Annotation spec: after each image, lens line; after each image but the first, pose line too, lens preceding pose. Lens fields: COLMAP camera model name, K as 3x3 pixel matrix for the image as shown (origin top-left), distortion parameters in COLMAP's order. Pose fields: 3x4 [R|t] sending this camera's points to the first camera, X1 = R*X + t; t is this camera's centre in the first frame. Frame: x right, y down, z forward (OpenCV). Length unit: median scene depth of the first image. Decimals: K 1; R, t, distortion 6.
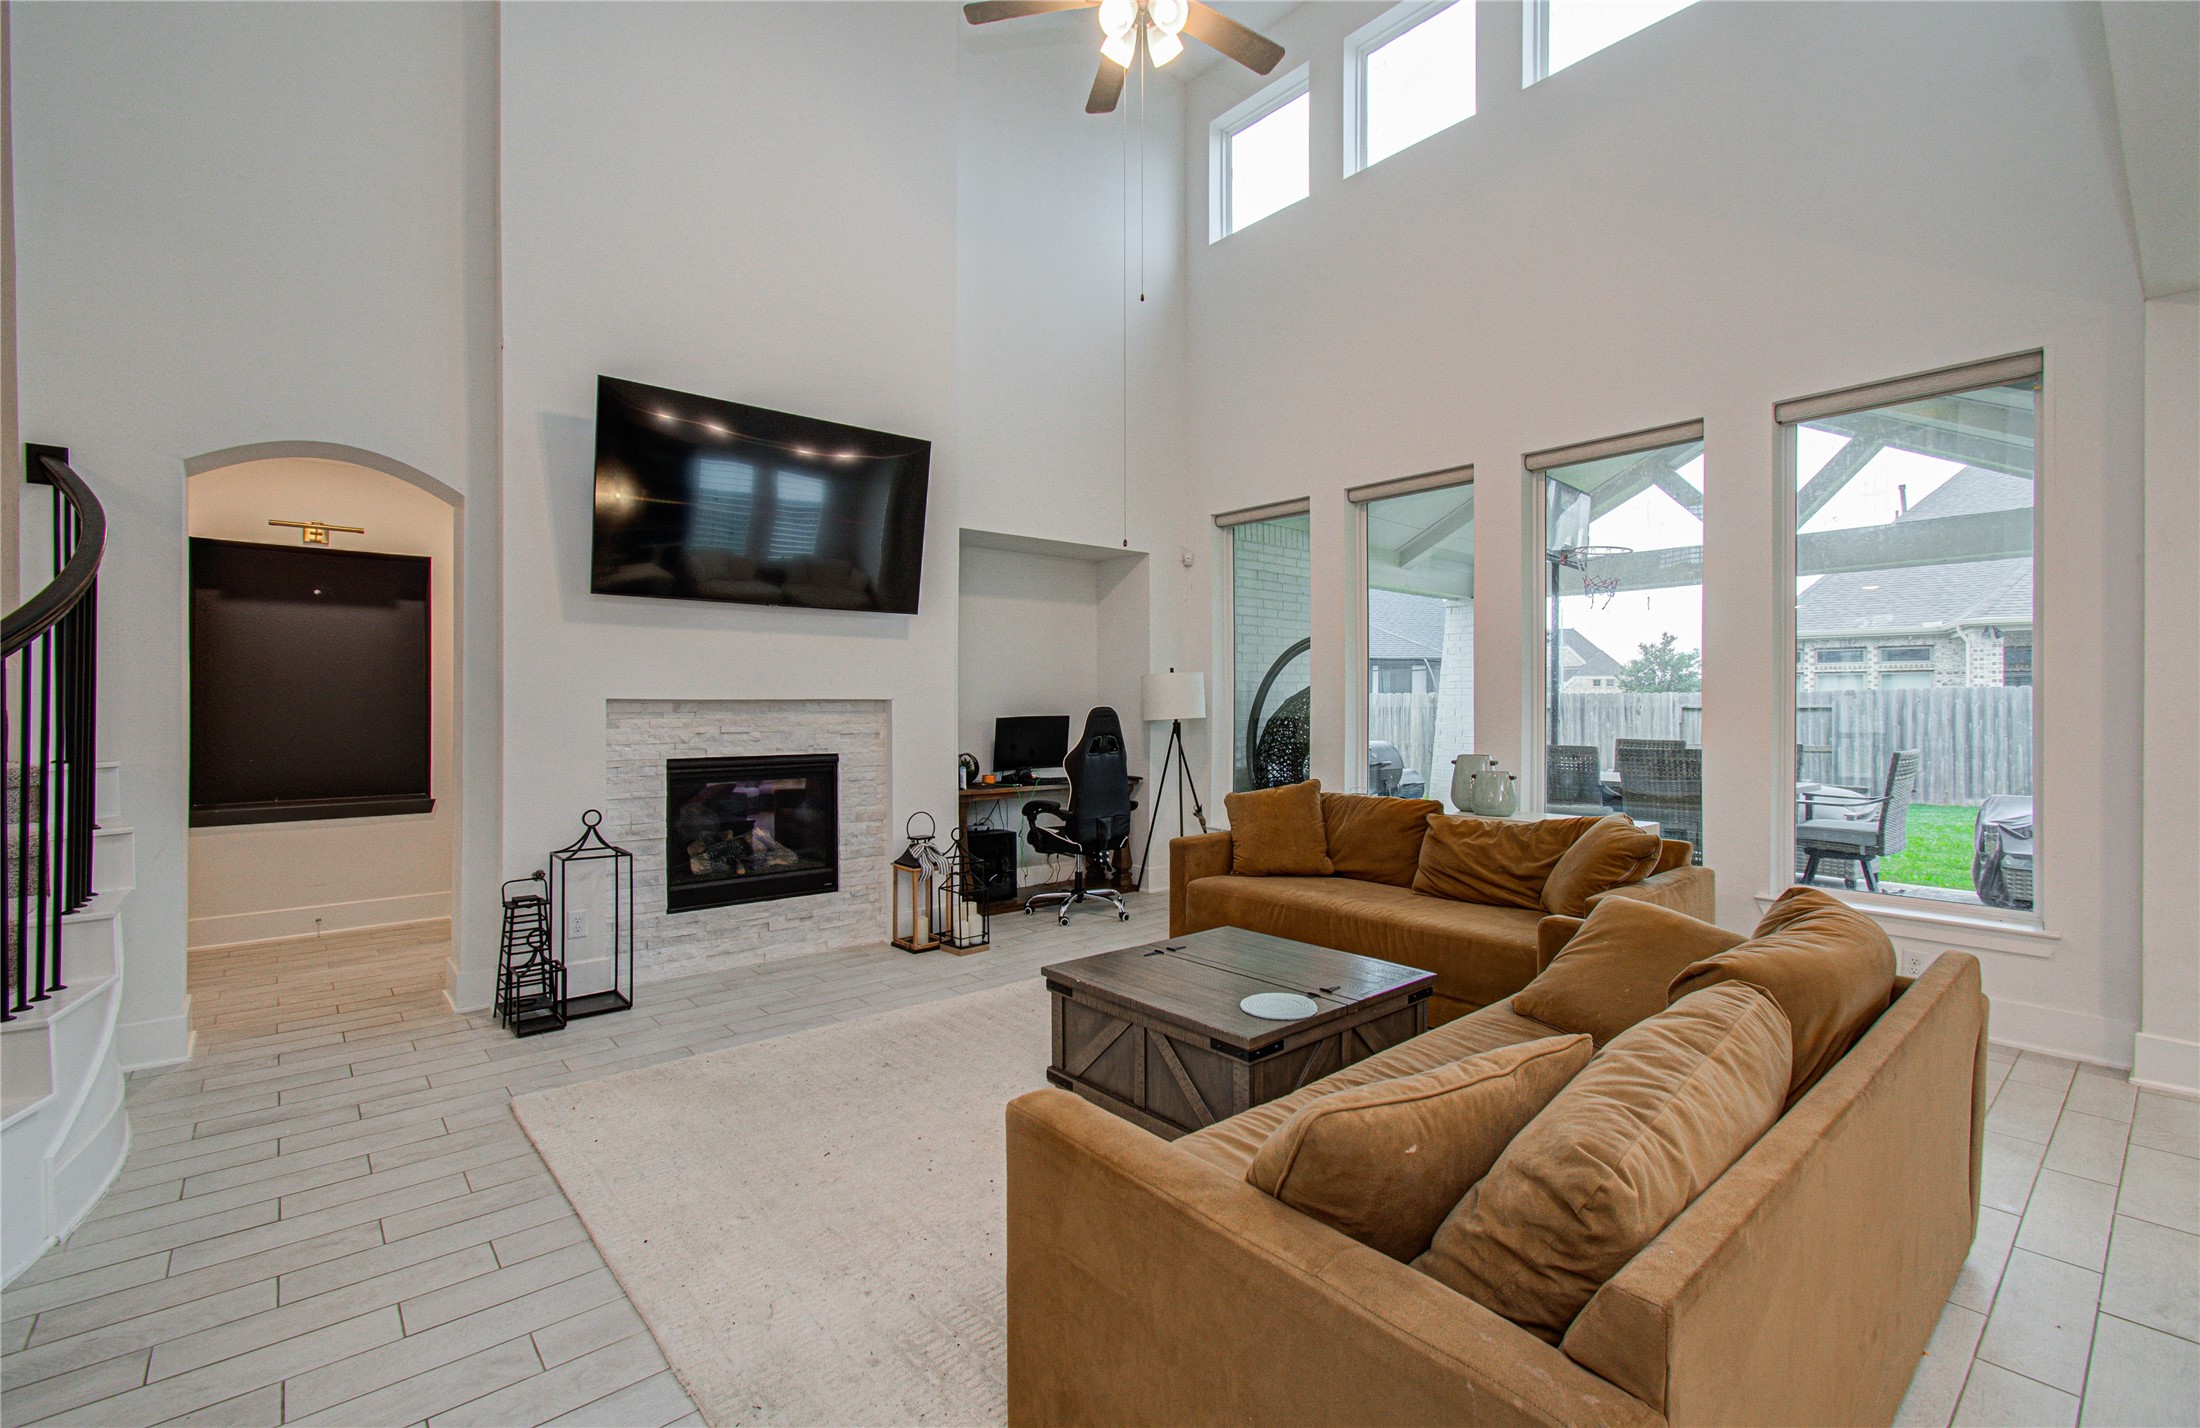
lens RADIAL K [[966.7, 0, 1092.7], [0, 966.7, 706.9], [0, 0, 1]] dist [-0.012884, 0.014821]
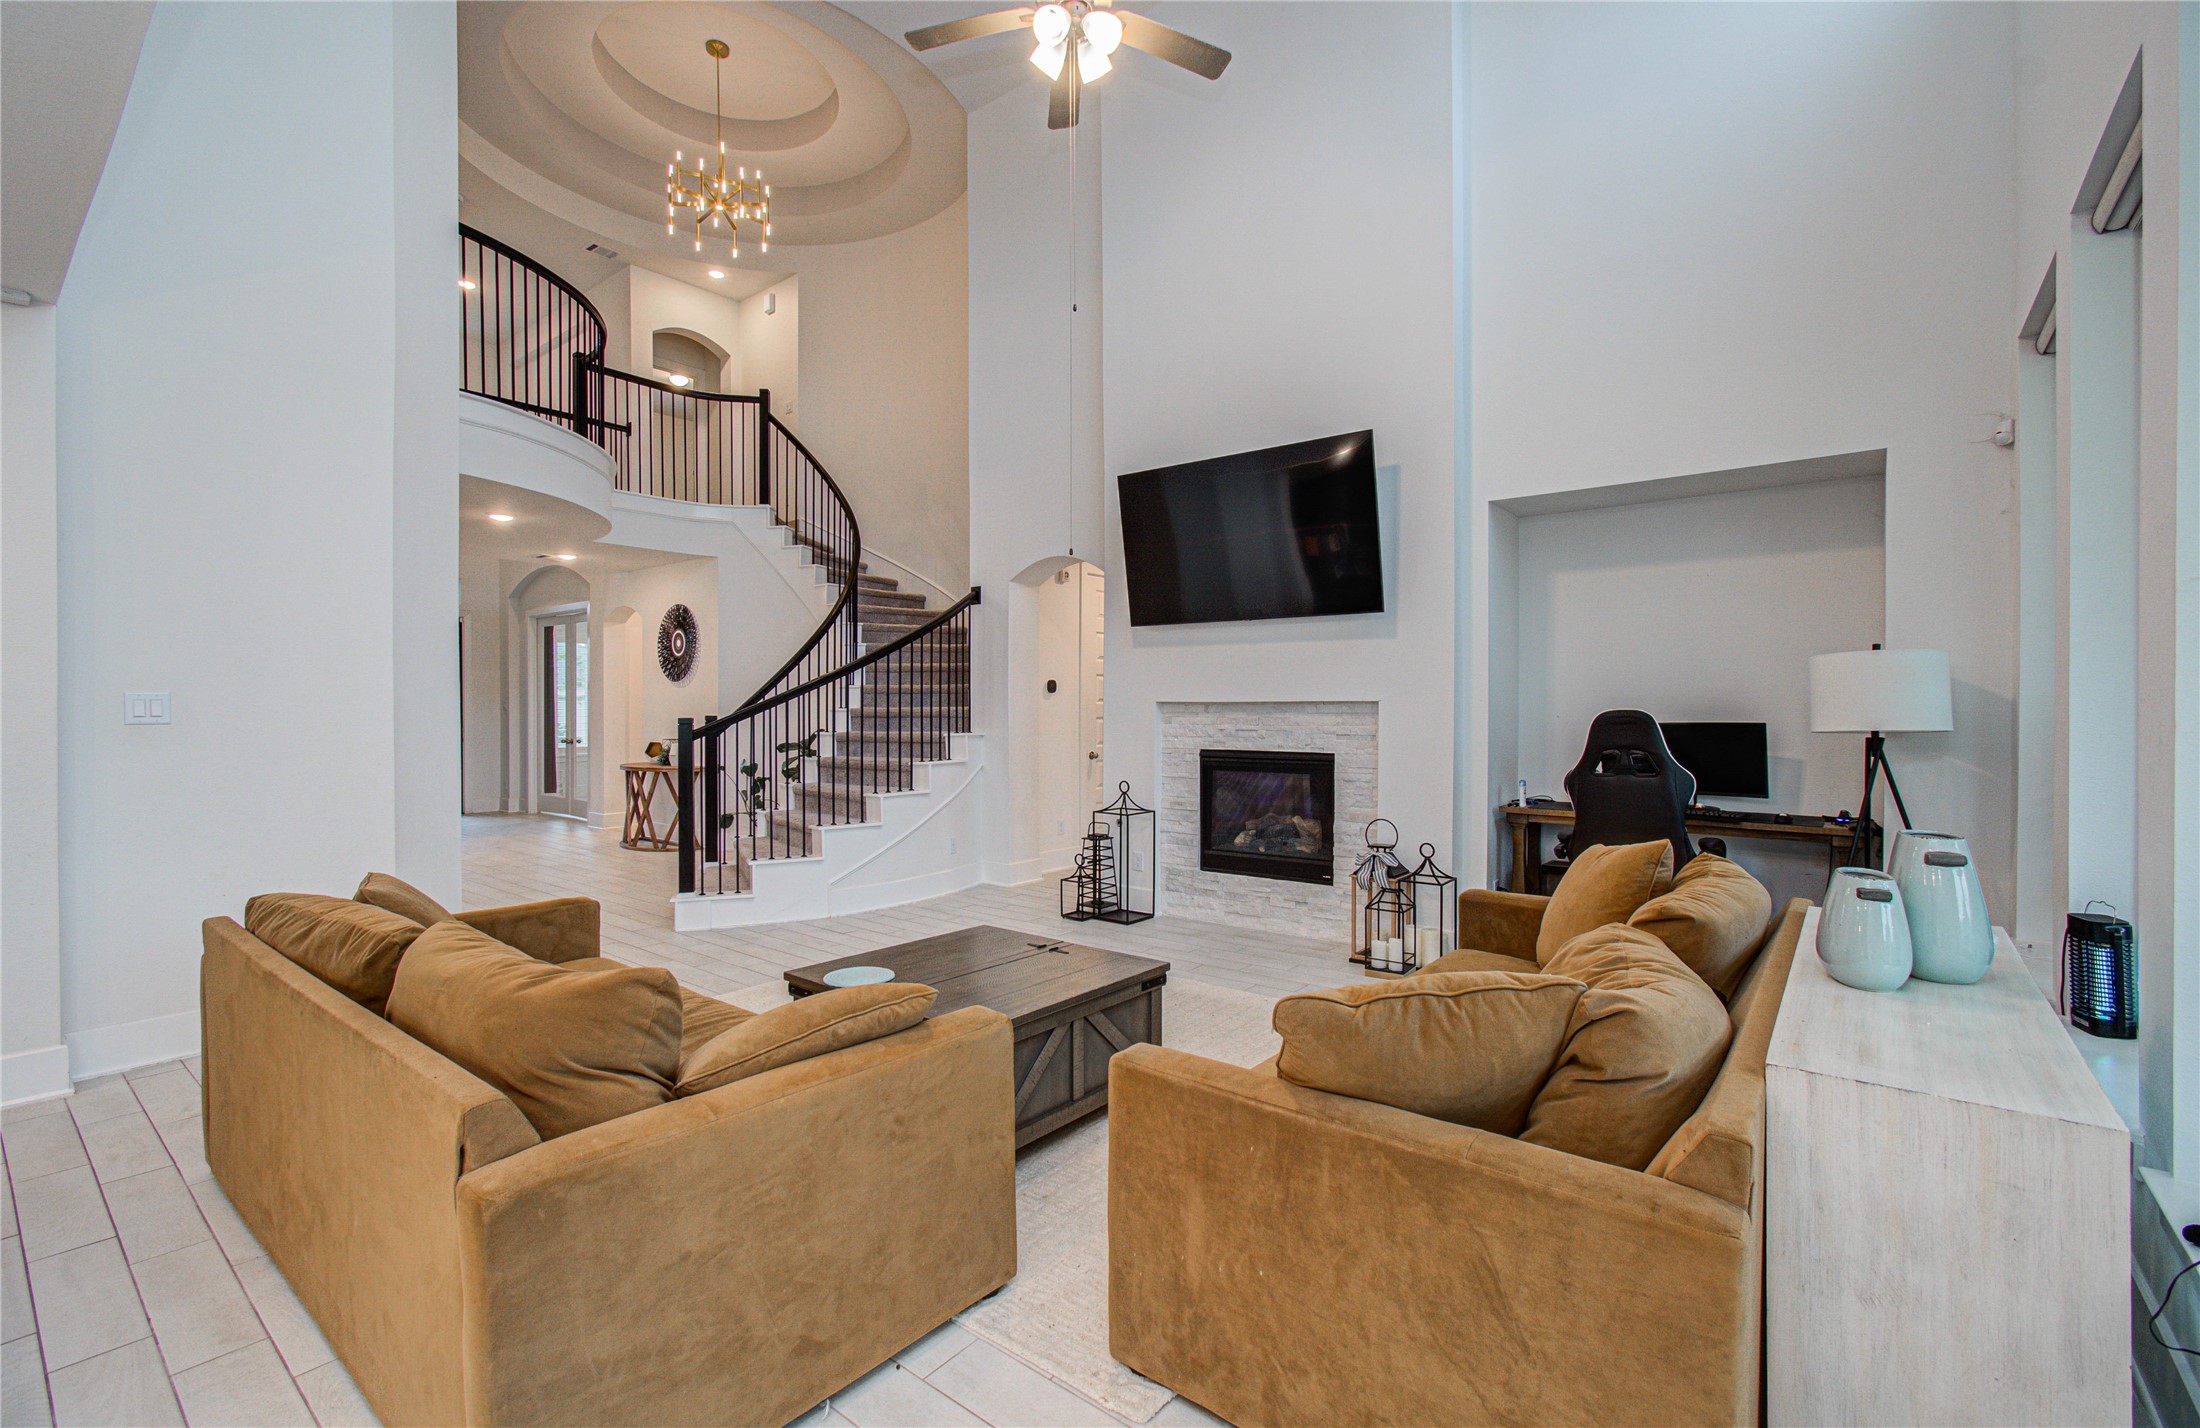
lens RADIAL K [[966.7, 0, 1092.7], [0, 966.7, 706.9], [0, 0, 1]] dist [-0.012884, 0.014821]
pose [[0.190560, 0.001652, -0.981674, 0.763798], [-0.002436, 0.999996, 0.001210, -0.002477], [0.981673, 0.002160, 0.190563, 0.593701]]
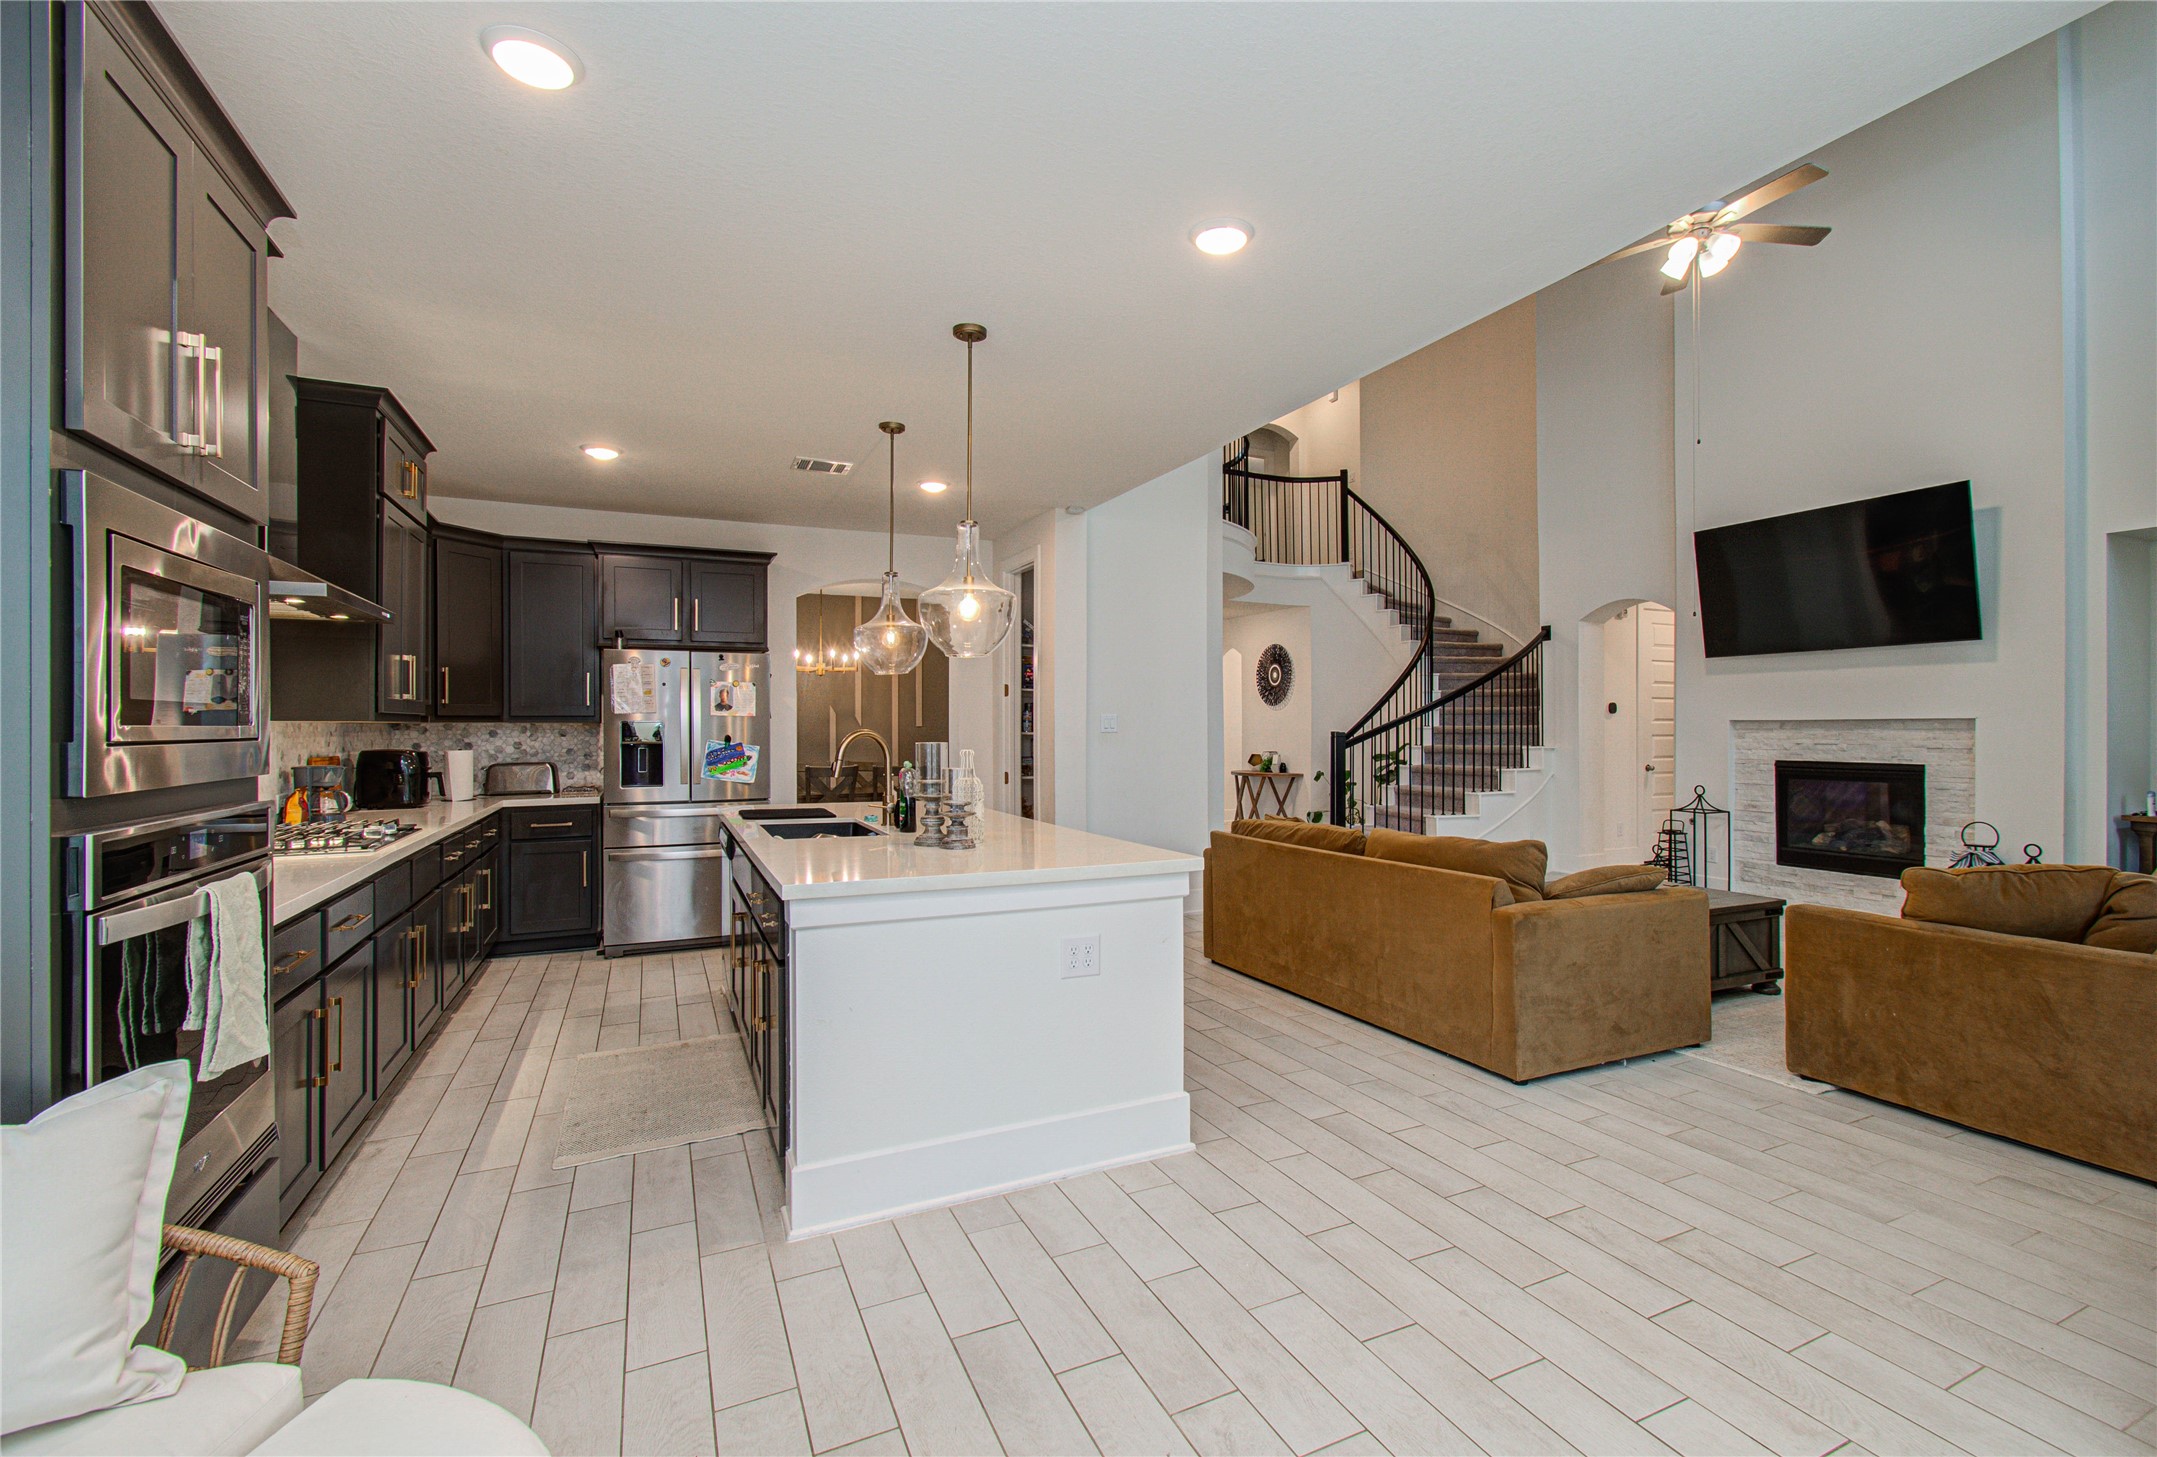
lens RADIAL K [[968.1, 0, 1114.6], [0, 968.1, 726.5], [0, 0, 1]] dist [0.015431, -0.000974]
pose [[-0.242459, 0.000937, -0.970161, 1.213732], [0.000155, 1.000000, 0.000927, 0.000741], [0.970162, 0.000074, -0.242459, 0.365135]]
